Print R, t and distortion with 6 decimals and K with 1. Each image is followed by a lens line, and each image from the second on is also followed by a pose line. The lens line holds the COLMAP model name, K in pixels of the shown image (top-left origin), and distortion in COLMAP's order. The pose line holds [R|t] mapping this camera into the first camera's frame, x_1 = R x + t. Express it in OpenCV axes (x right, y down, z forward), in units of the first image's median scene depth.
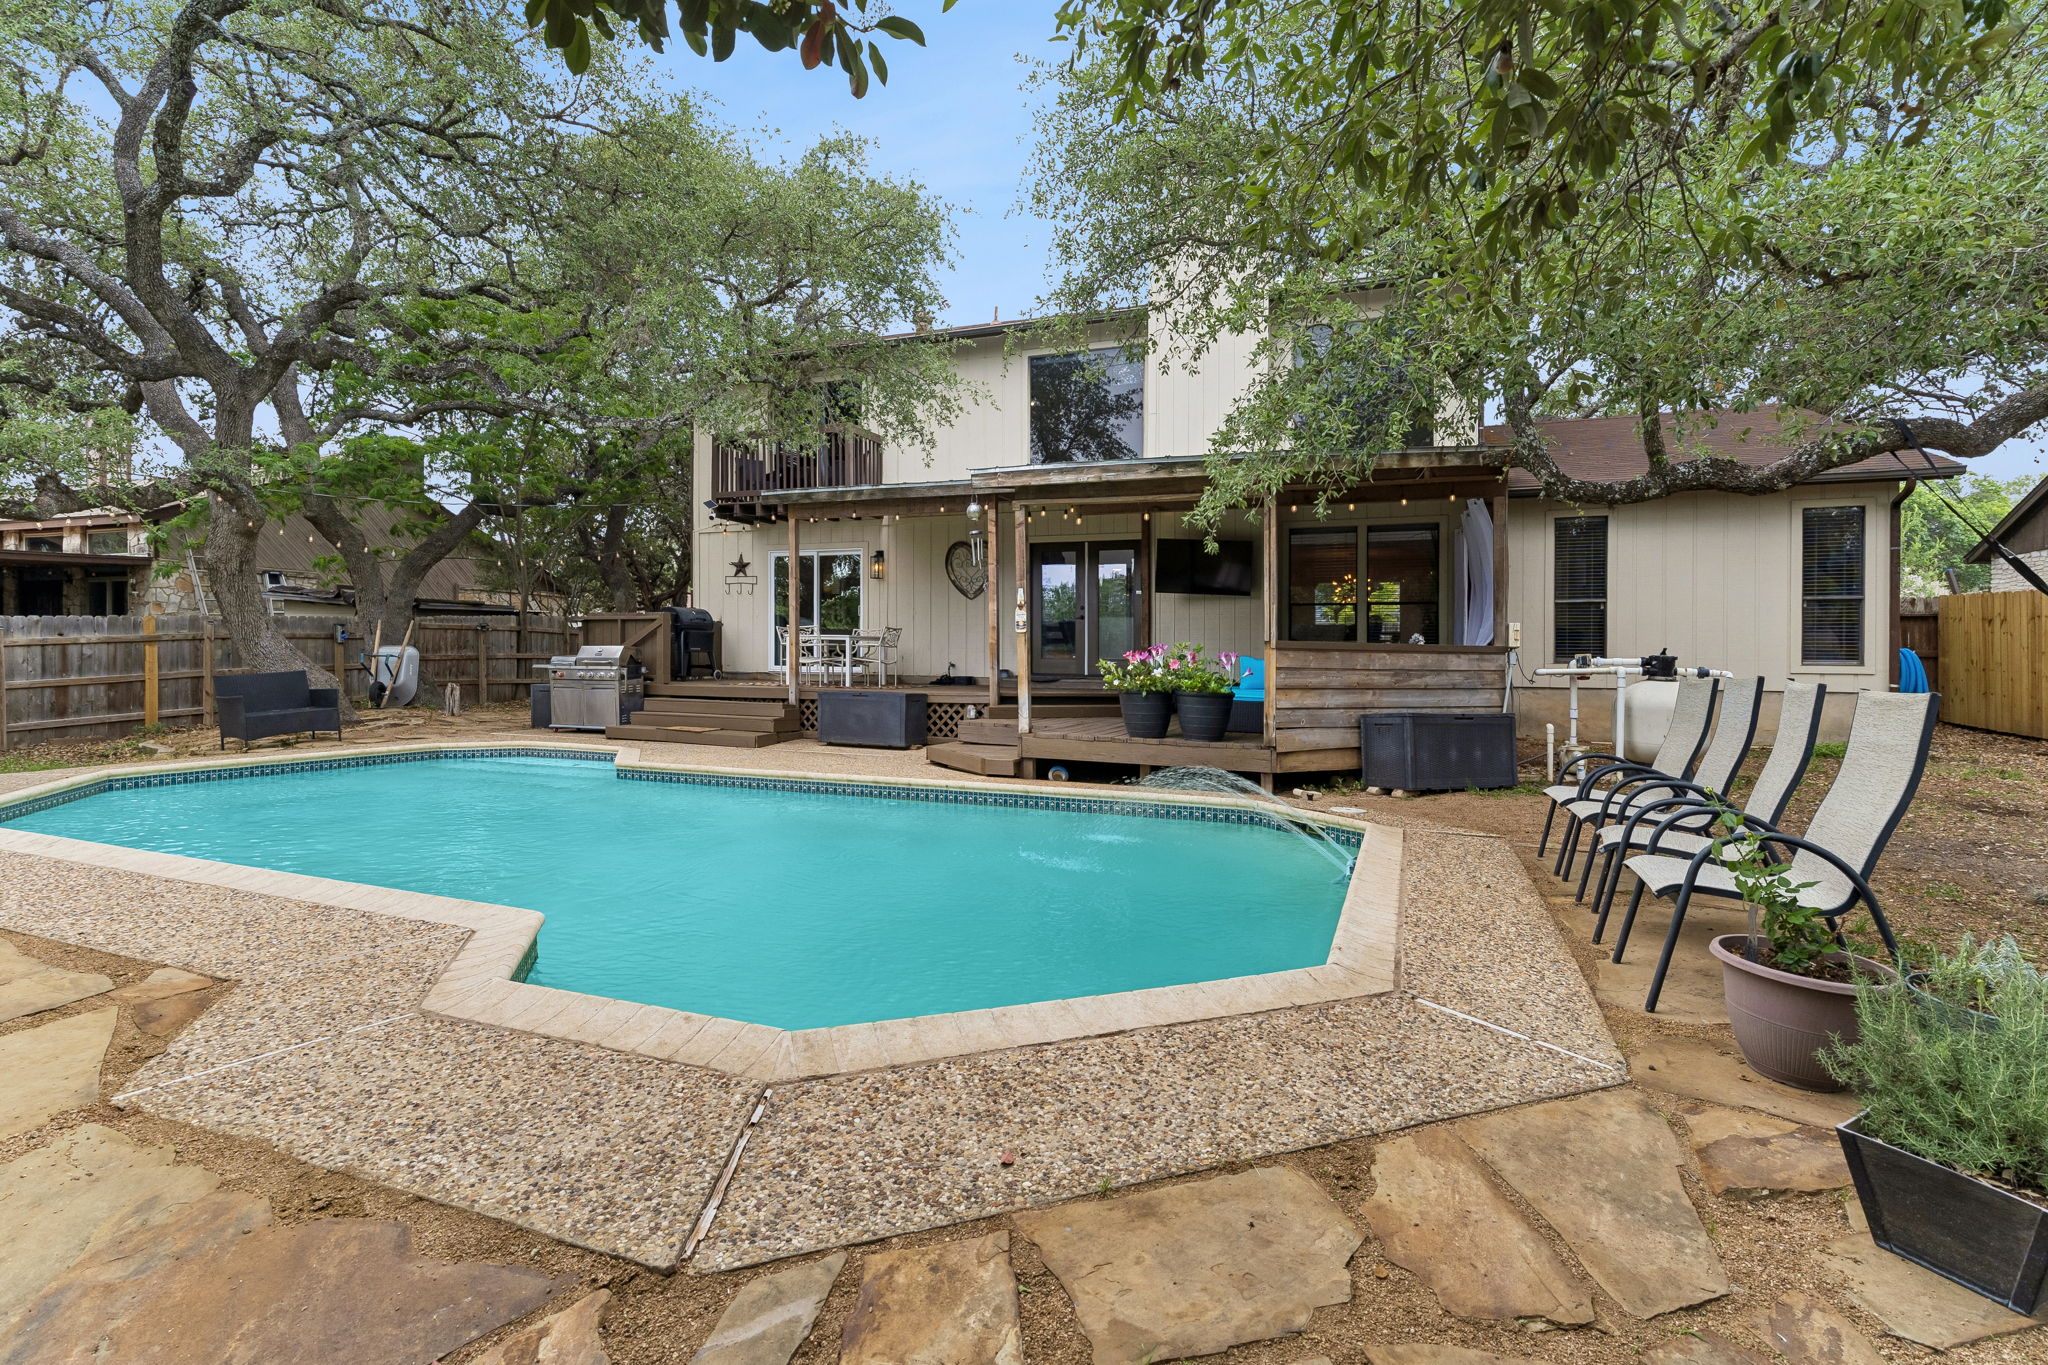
lens RADIAL K [[972.0, 0, 1021.9], [0, 972.0, 669.6], [0, 0, 1]] dist [0.023015, -0.000002]
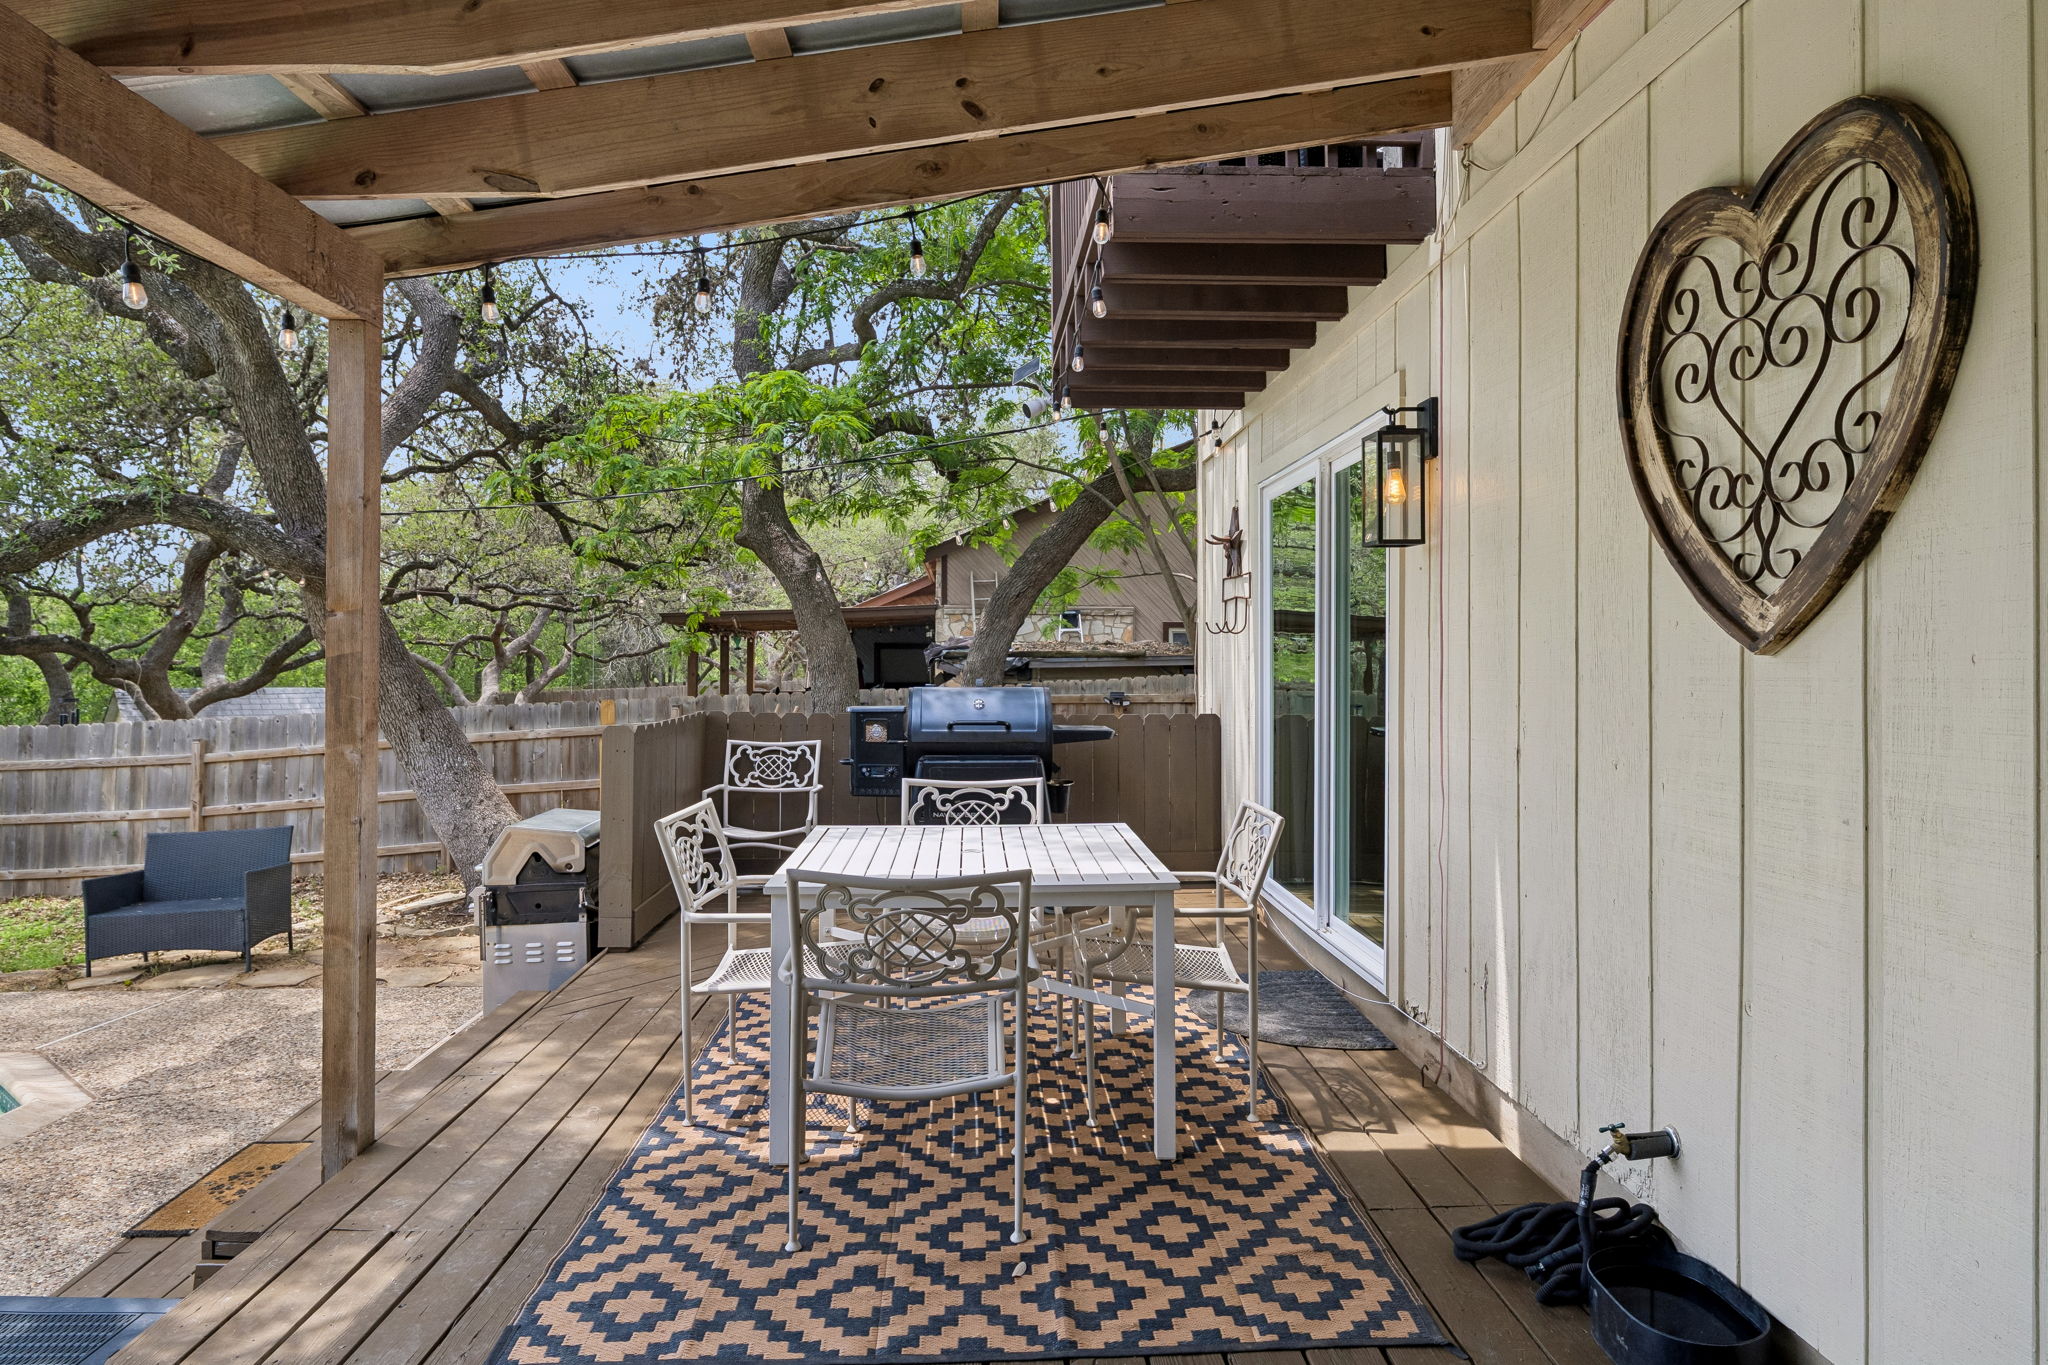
lens RADIAL K [[1184.7, 0, 1022.7], [0, 1184.7, 654.5], [0, 0, 1]] dist [-0.000501, -0.001546]
pose [[0.407849, -0.016034, -0.912909, 0.046629], [-0.018811, 0.999486, -0.025959, -0.077214], [0.912856, 0.027760, 0.407338, 0.999113]]
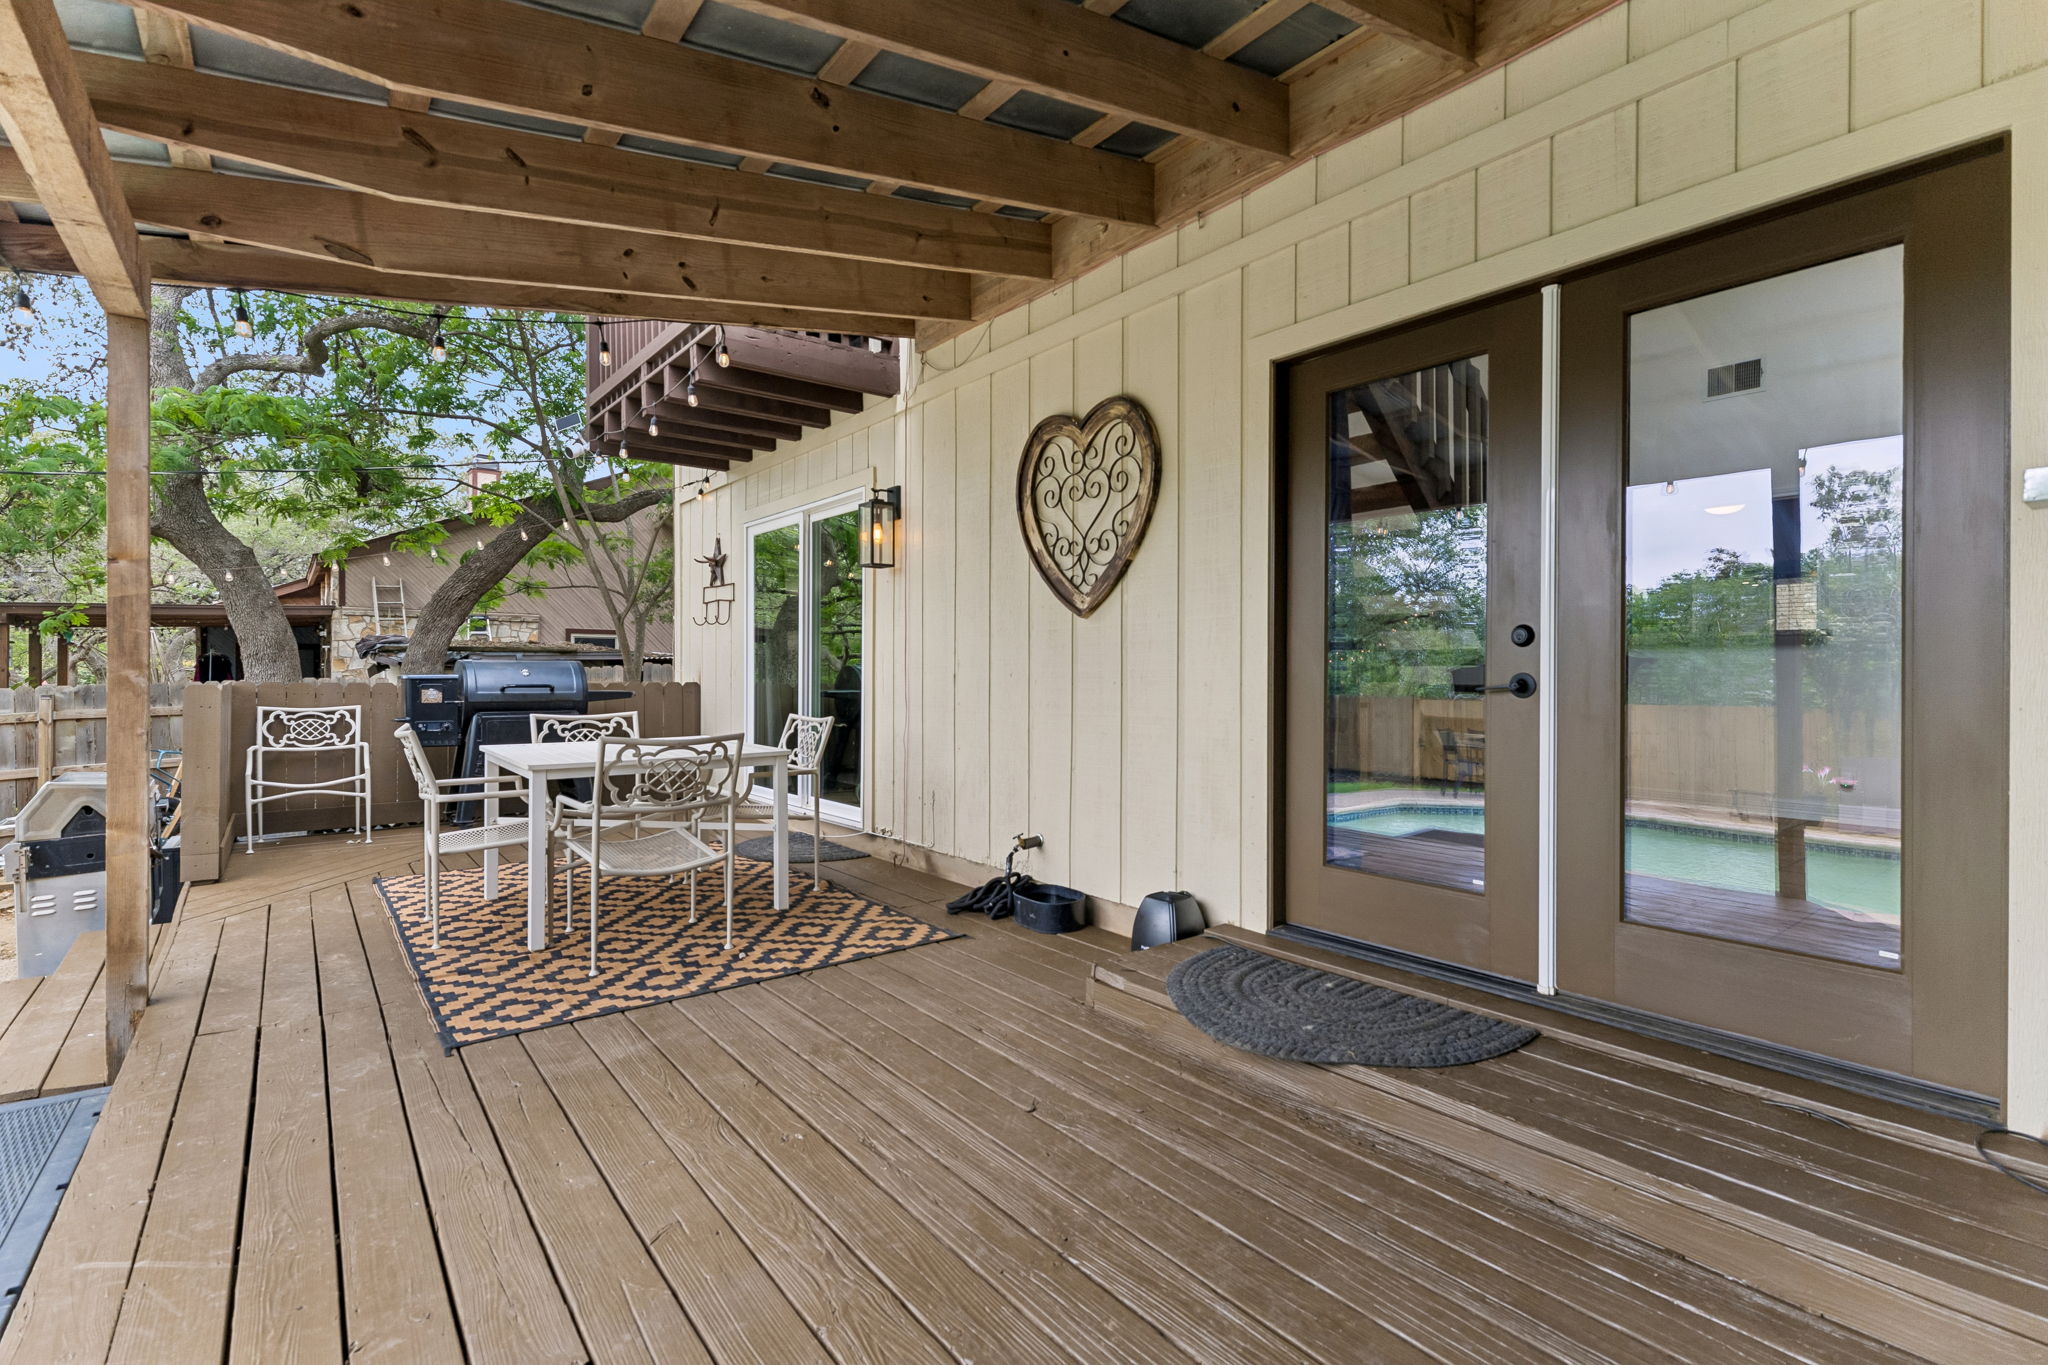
lens RADIAL K [[919.2, 0, 1024.0], [0, 919.2, 682.5], [0, 0, 1]] dist [0.004149, 0.000201]
pose [[0.865570, -0.003493, -0.500776, 0.073671], [-0.004442, 0.999883, -0.014652, -0.057630], [0.500769, 0.014907, 0.865453, 0.887988]]
